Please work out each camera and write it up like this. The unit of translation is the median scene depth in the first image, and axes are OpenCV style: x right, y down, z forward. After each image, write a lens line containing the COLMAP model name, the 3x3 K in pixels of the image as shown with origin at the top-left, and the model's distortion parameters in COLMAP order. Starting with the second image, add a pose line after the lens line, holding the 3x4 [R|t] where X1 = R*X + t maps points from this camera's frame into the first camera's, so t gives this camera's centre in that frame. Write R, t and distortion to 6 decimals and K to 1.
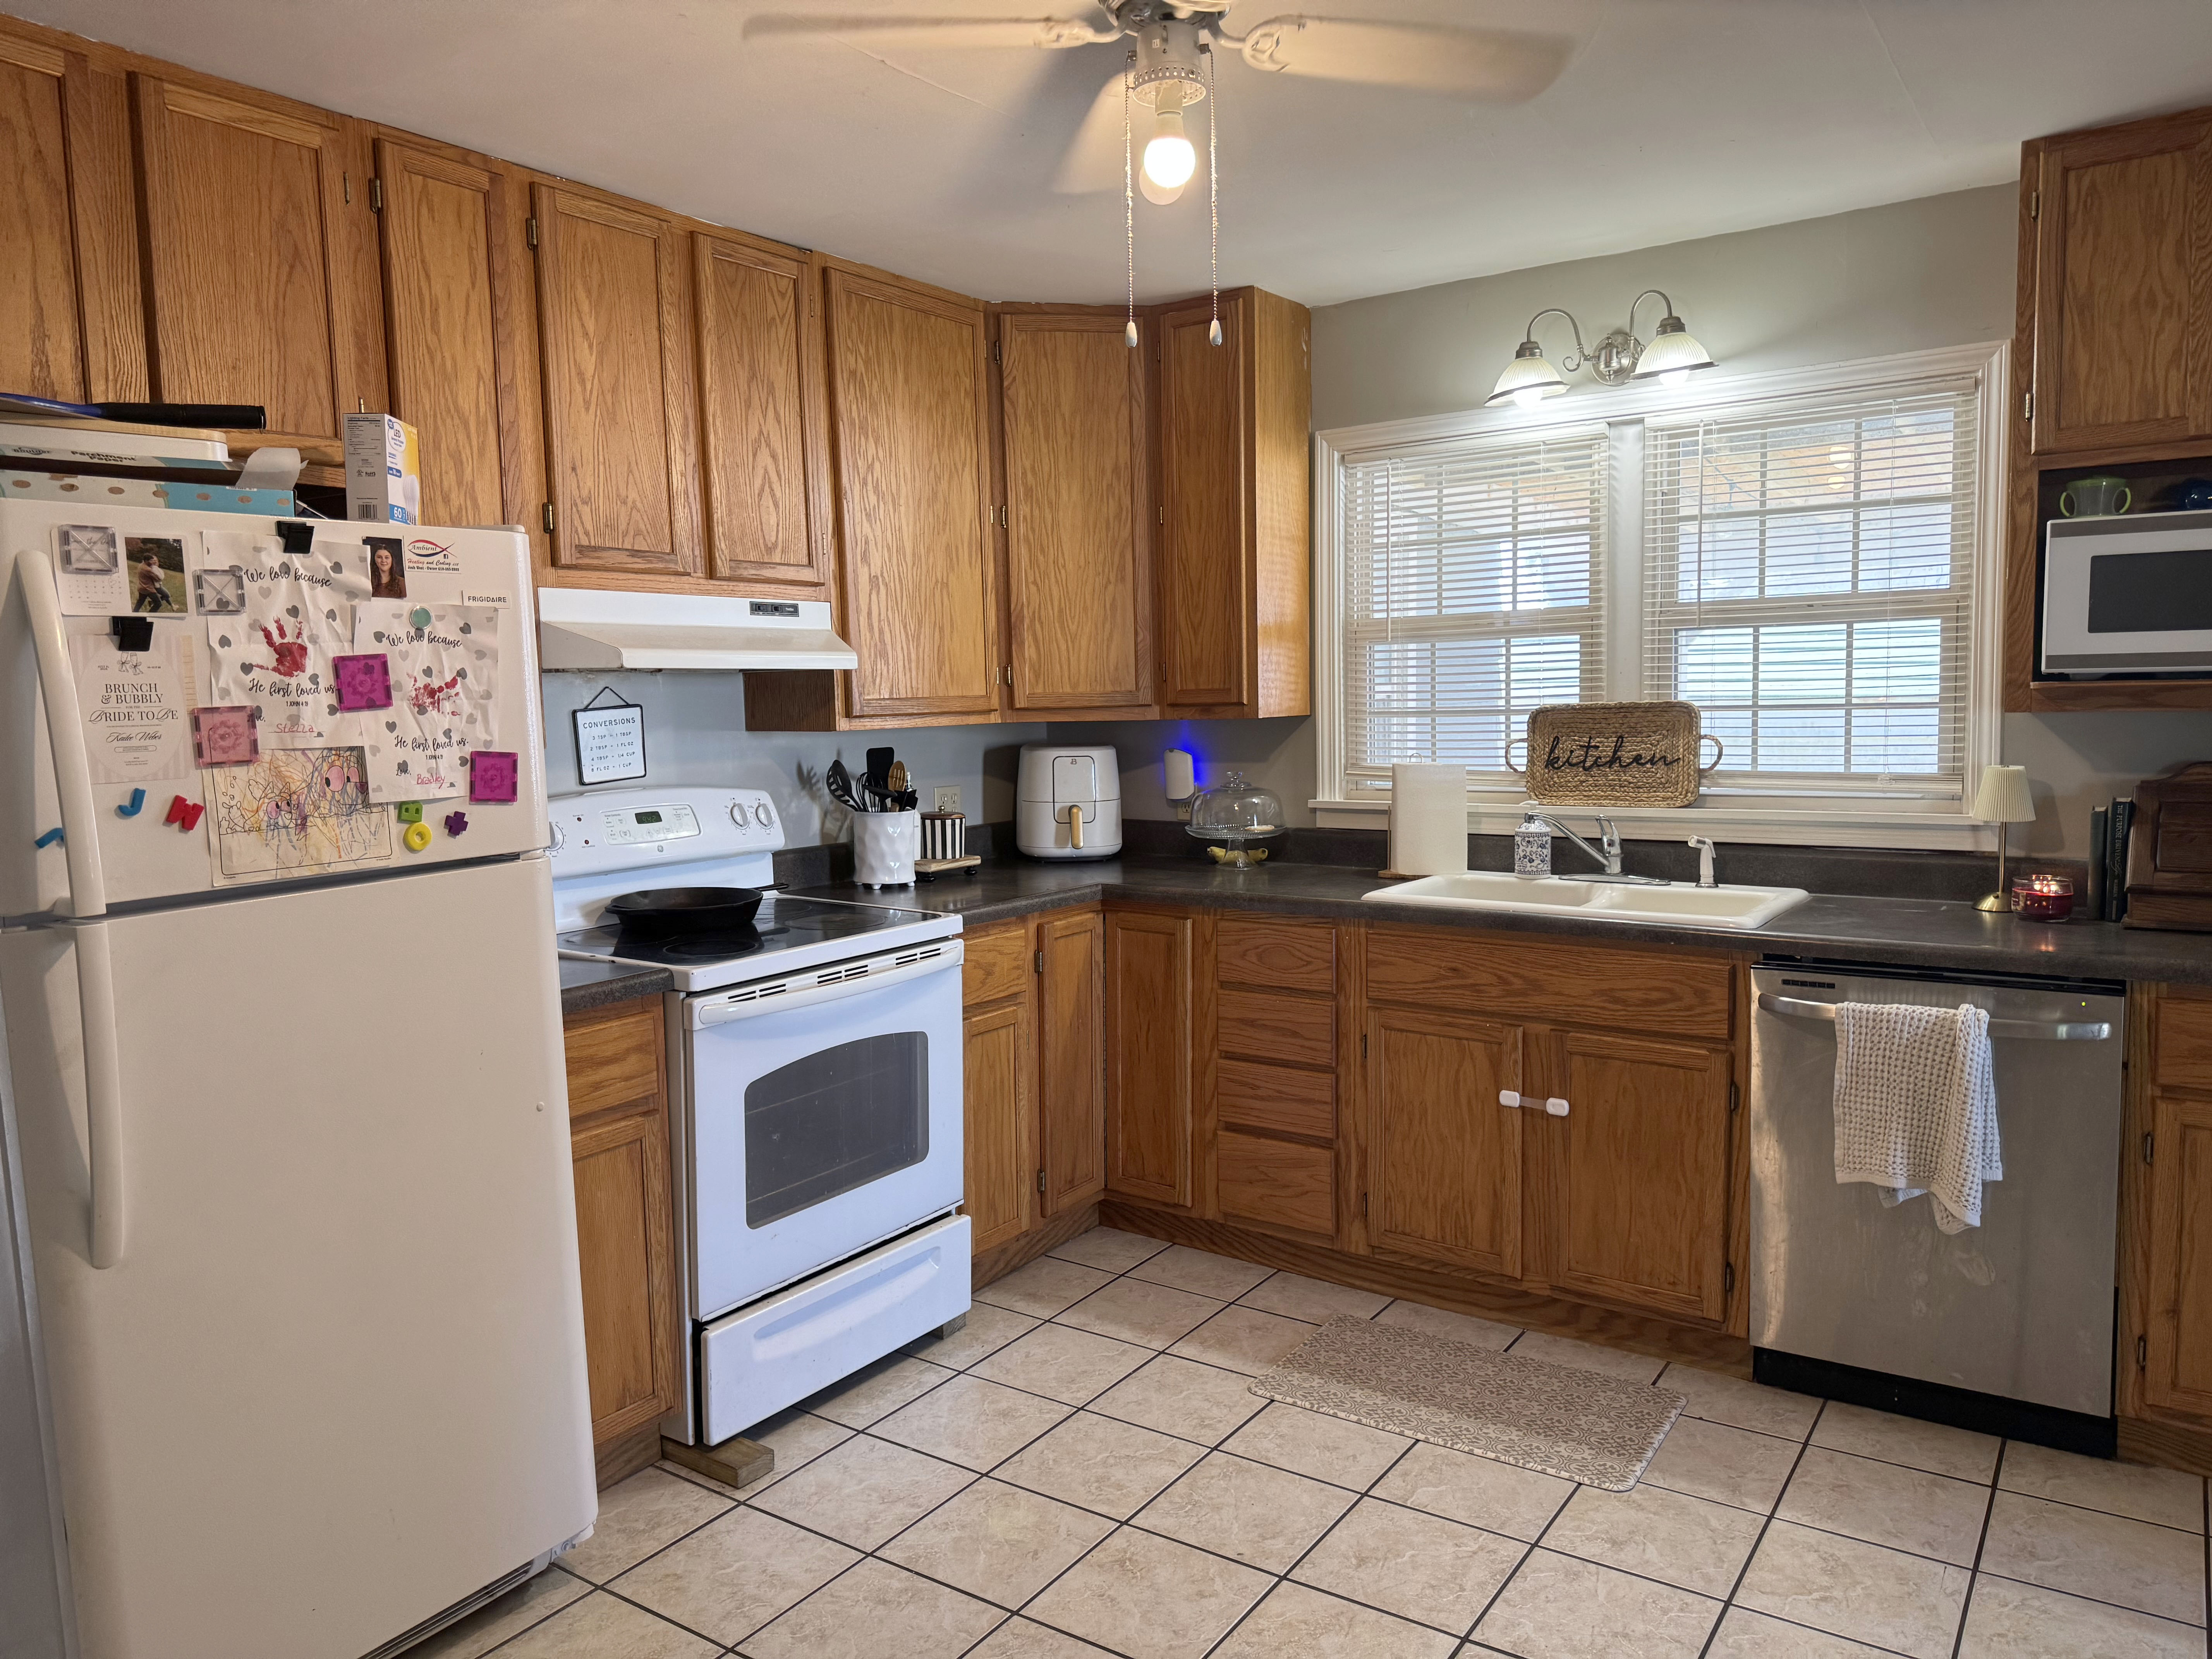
lens RADIAL K [[1530.6, 0, 1103.7], [0, 1530.6, 845.1], [0, 0, 1]] dist [-0.002419, -0.020280]
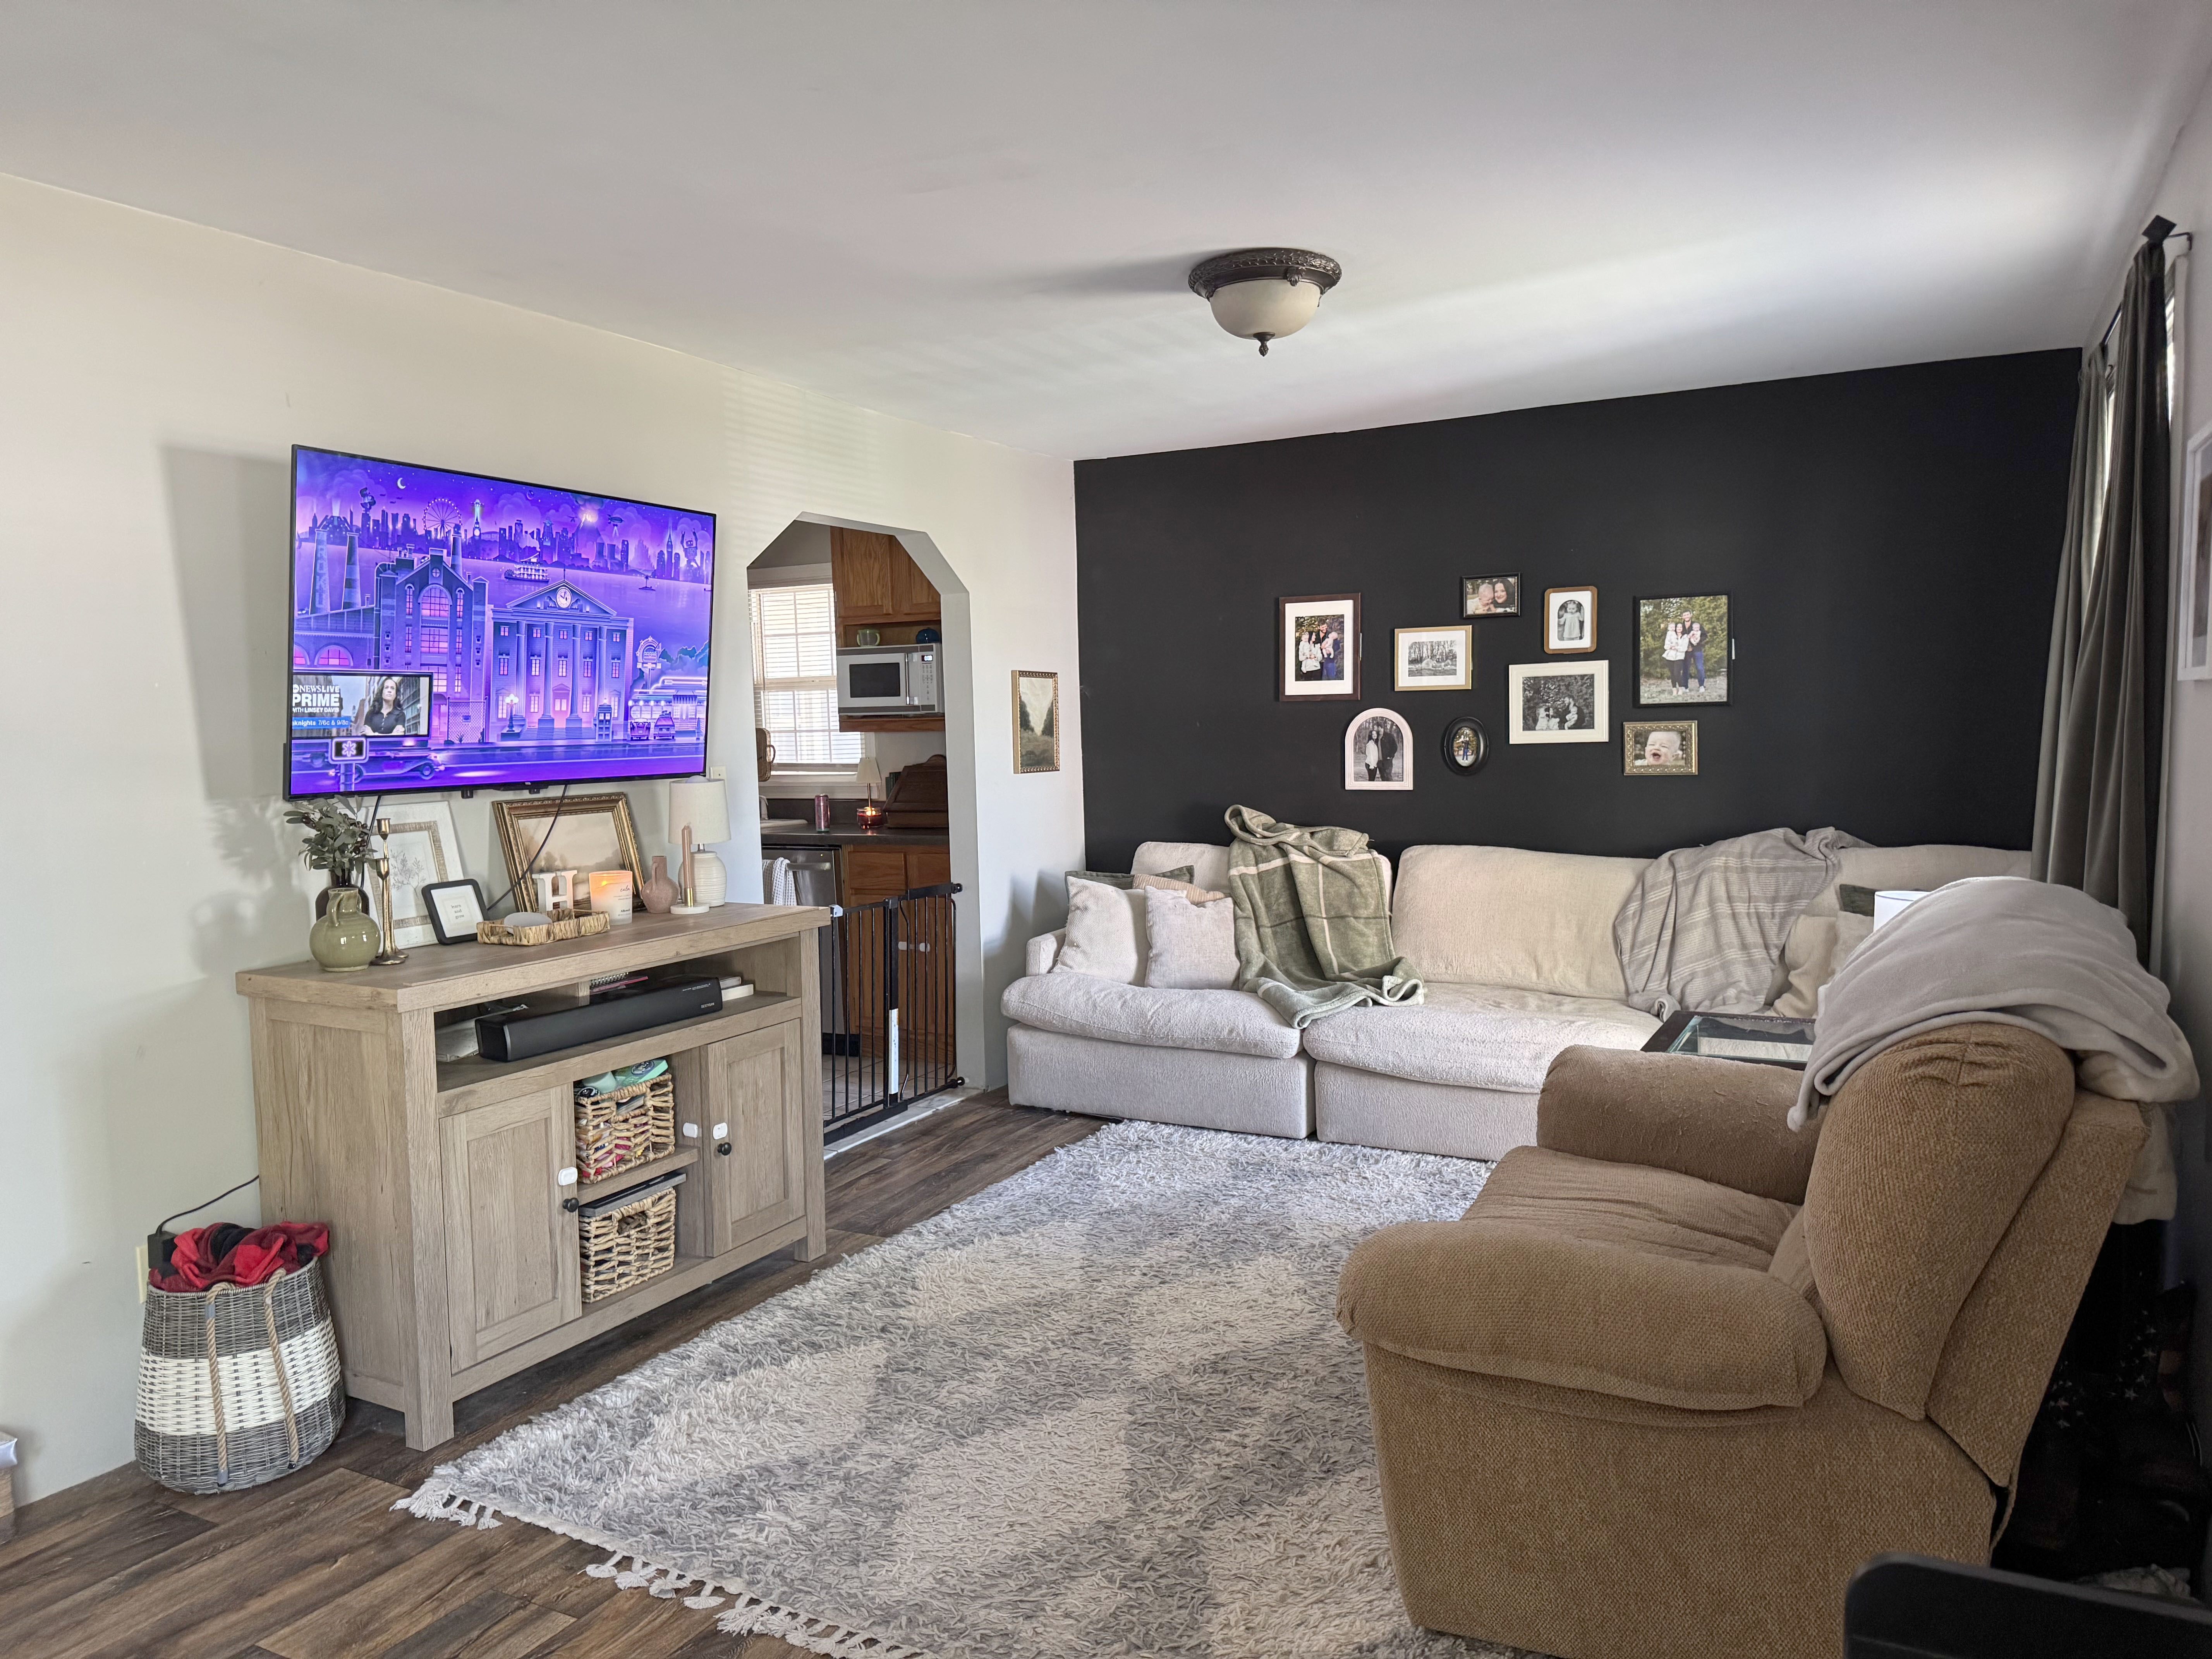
lens RADIAL K [[1530.6, 0, 1106.2], [0, 1530.6, 823.8], [0, 0, 1]] dist [-0.002419, -0.020280]
pose [[0.991985, -0.015248, 0.125436, 0.666491], [0.018662, 0.999485, -0.026086, 0.106561], [-0.124973, 0.028218, 0.991759, -1.198425]]
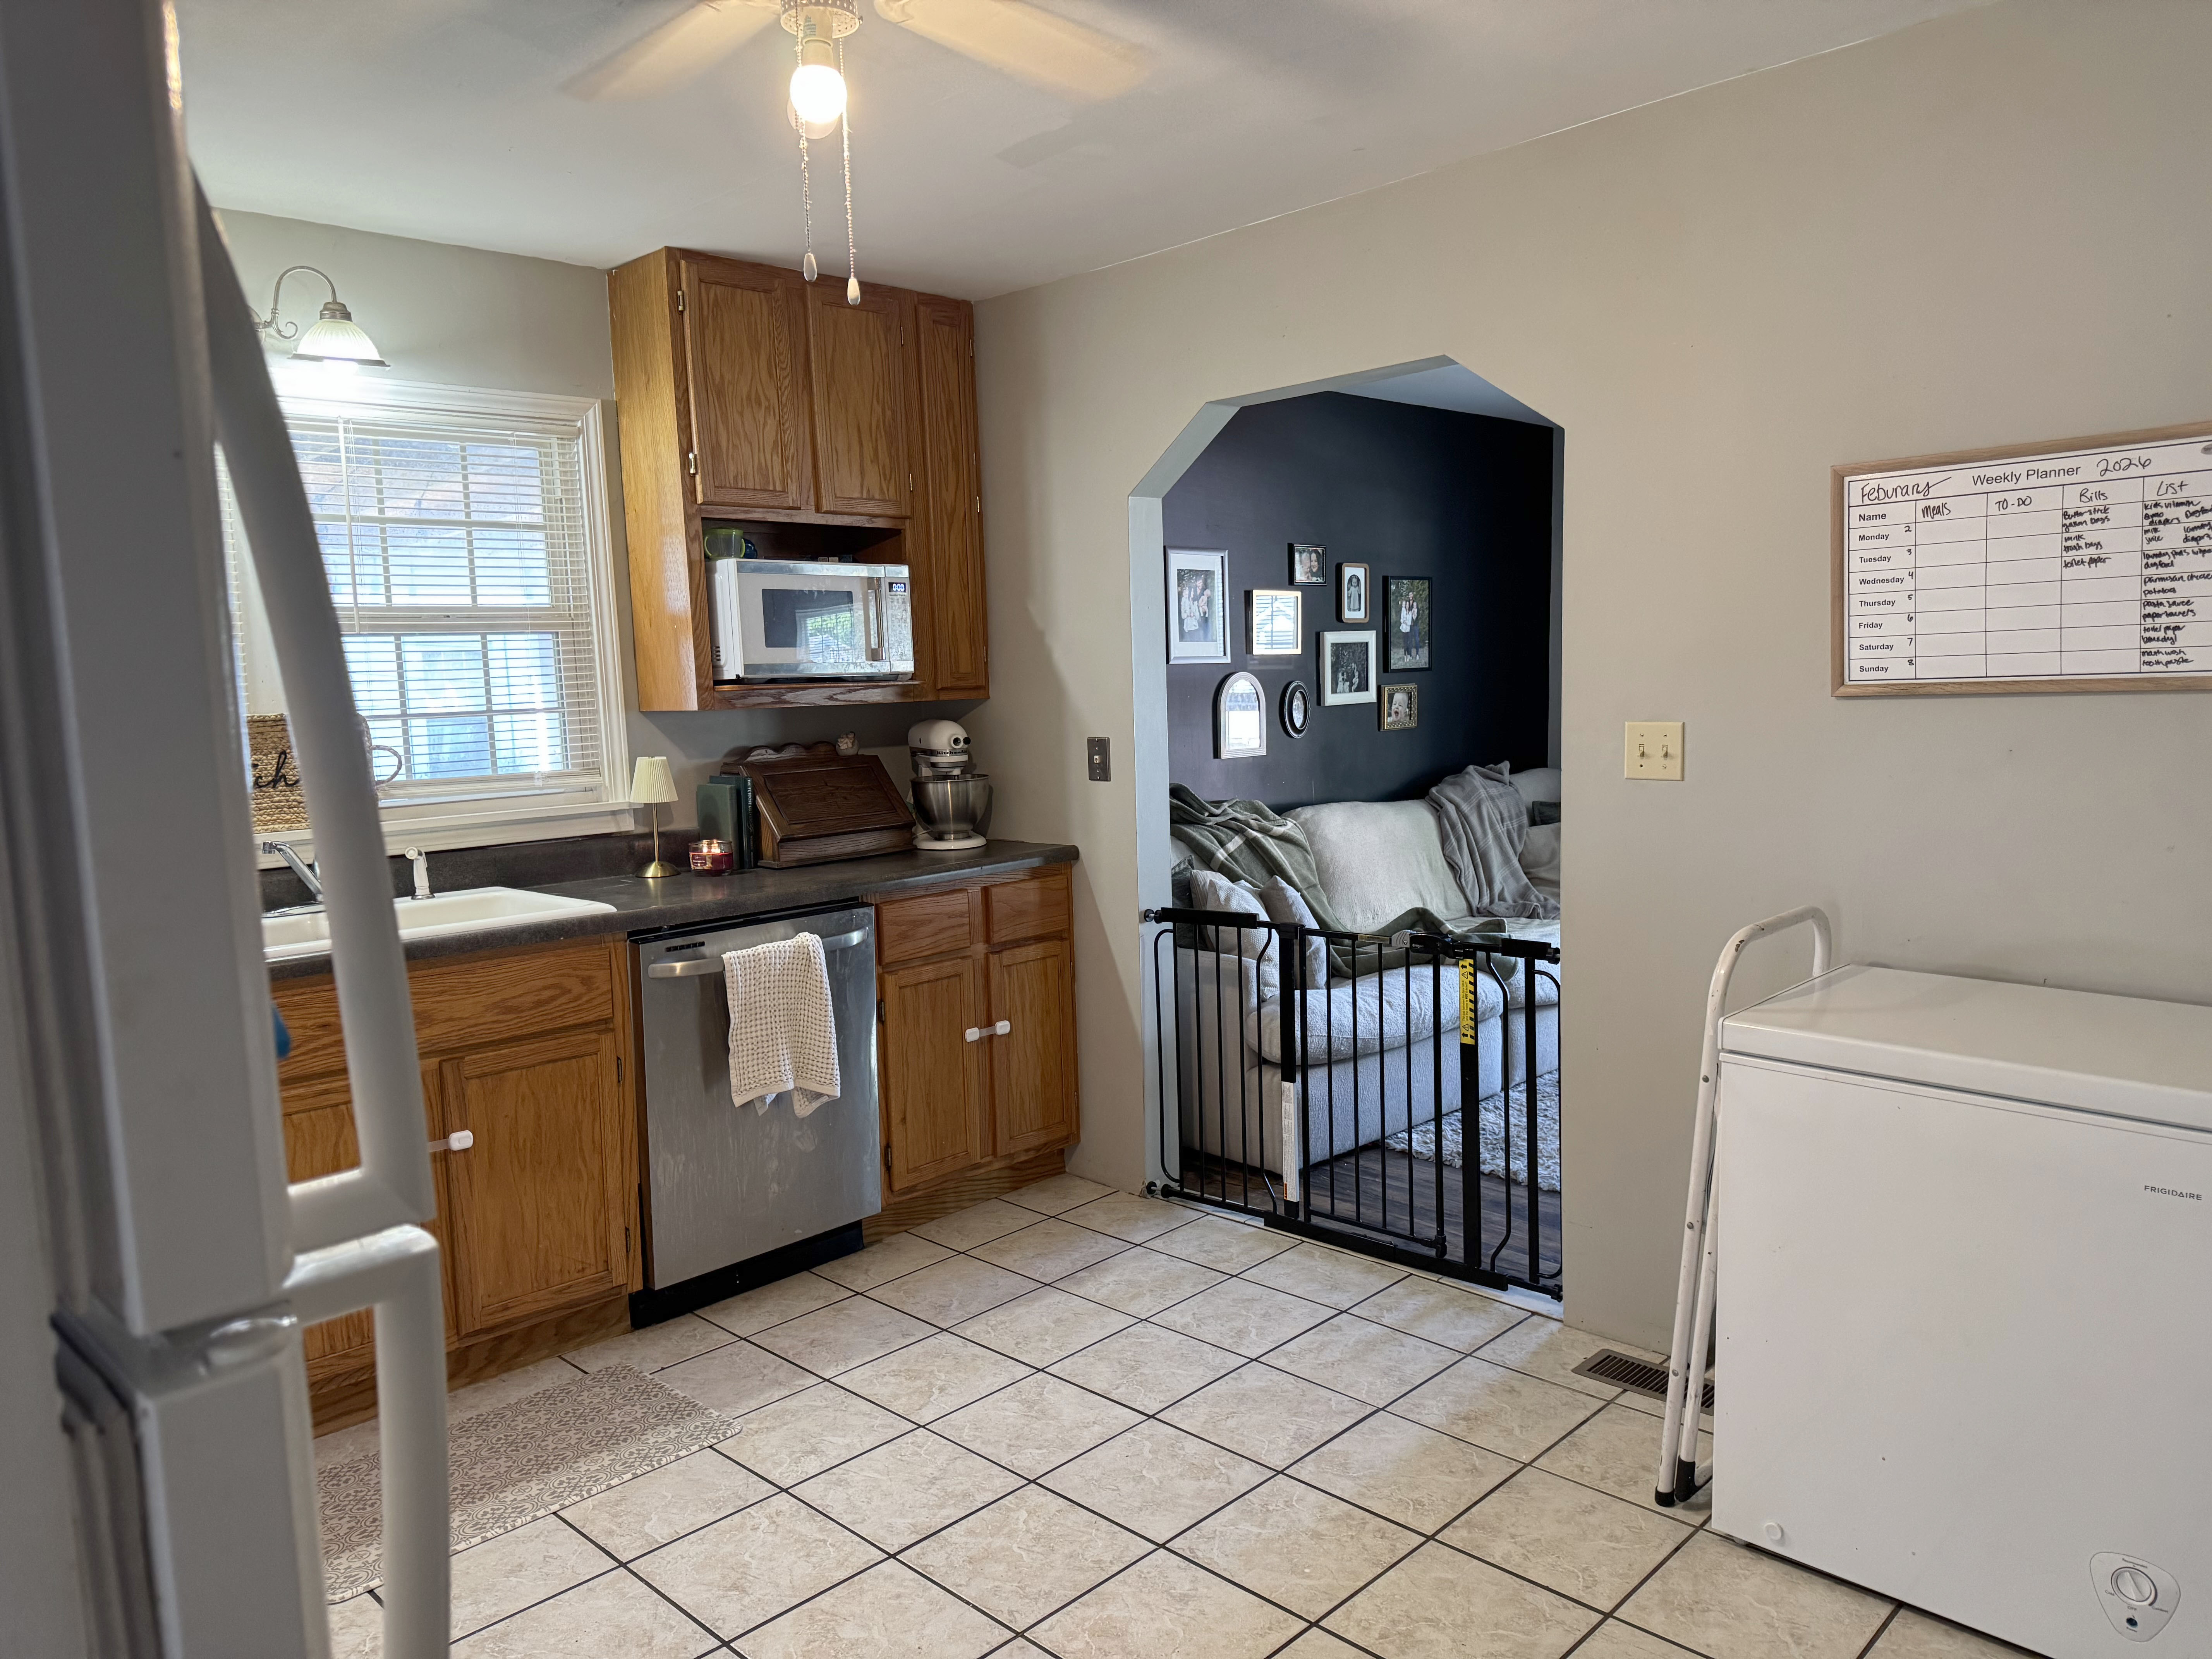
lens RADIAL K [[1530.6, 0, 1107.0], [0, 1530.6, 844.2], [0, 0, 1]] dist [-0.002419, -0.020280]
pose [[0.166248, -0.094056, 0.981588, -0.556209], [0.125196, 0.989398, 0.073600, -0.027688], [-0.978104, 0.110656, 0.176261, 0.448219]]
